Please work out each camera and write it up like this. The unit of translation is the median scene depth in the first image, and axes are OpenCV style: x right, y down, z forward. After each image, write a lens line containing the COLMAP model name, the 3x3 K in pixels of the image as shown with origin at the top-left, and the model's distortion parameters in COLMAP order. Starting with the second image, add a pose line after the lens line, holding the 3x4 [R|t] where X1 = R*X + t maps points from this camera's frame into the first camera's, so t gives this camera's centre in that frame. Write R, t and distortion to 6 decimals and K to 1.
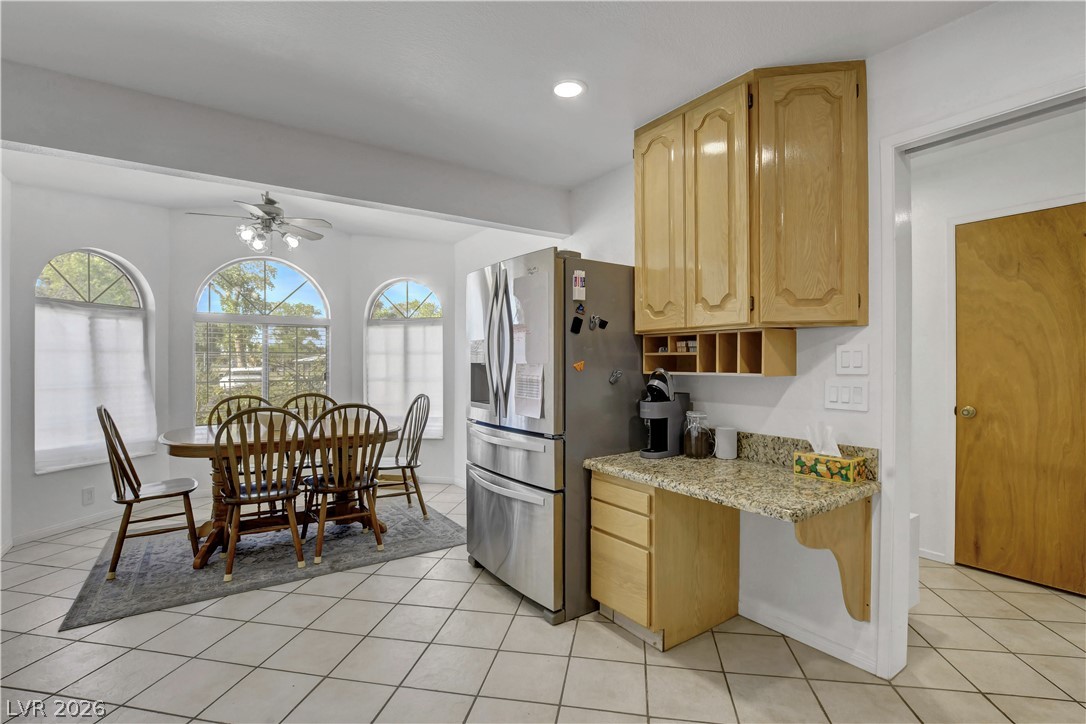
lens RADIAL K [[504.3, 0, 539.8], [0, 504.3, 364.6], [0, 0, 1]] dist [-0.035644, 0.007056]
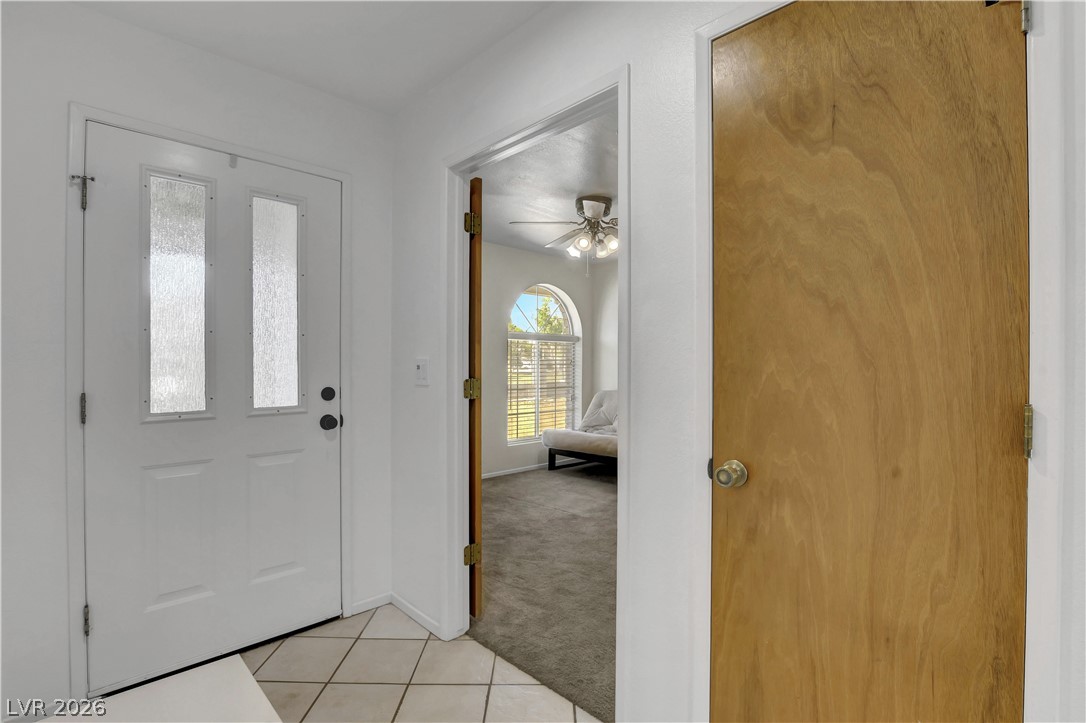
lens RADIAL K [[504.3, 0, 542.5], [0, 504.3, 359.1], [0, 0, 1]] dist [-0.035644, 0.007056]
pose [[0.986059, 0.002062, 0.166381, 0.671178], [-0.002135, 0.999998, 0.000262, -0.001405], [-0.166380, -0.000613, 0.986061, 0.636997]]
